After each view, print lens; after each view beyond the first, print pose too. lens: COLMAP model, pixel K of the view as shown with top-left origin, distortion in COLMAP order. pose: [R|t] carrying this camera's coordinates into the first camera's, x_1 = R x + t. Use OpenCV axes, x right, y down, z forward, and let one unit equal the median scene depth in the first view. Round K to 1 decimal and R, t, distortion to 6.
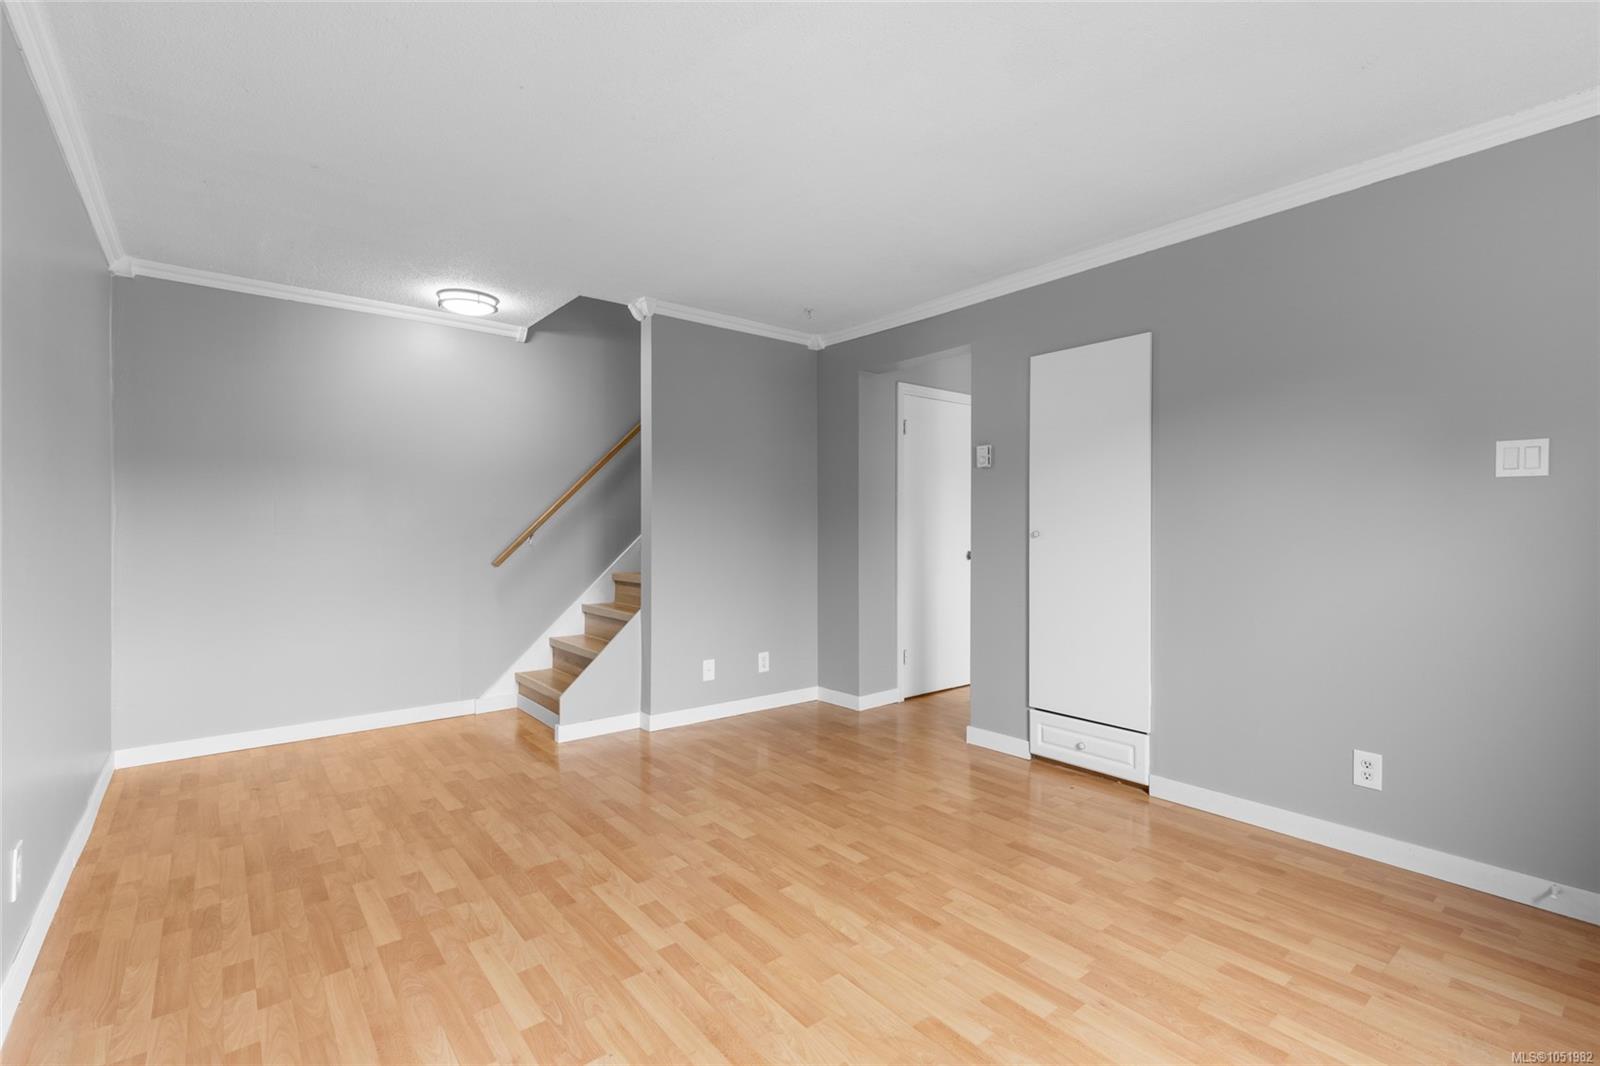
lens RADIAL K [[721.5, 0, 800.0], [0, 721.5, 533.0], [0, 0, 1]] dist [-0.000466, -0.000162]
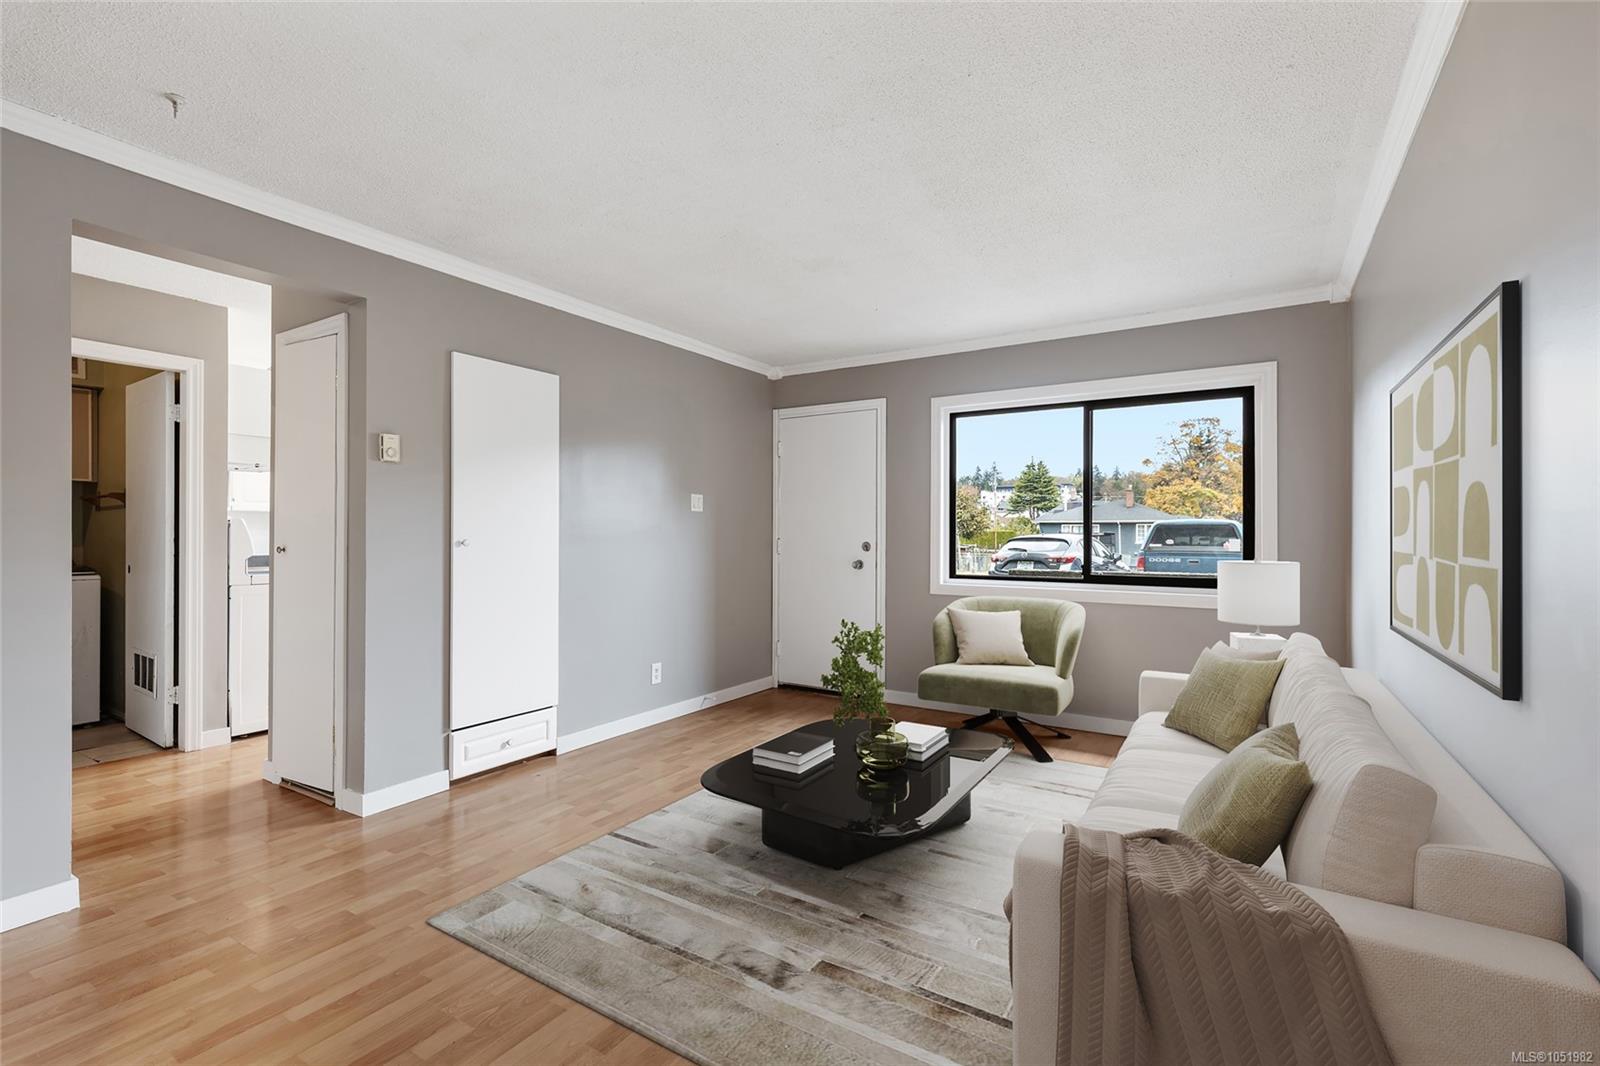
lens RADIAL K [[721.5, 0, 800.0], [0, 721.5, 533.0], [0, 0, 1]] dist [-0.000466, -0.000162]
pose [[-0.327370, 0.001164, 0.944895, -0.809165], [0.007843, 0.999968, 0.001486, -0.010060], [-0.944864, 0.007897, -0.327369, 1.021695]]
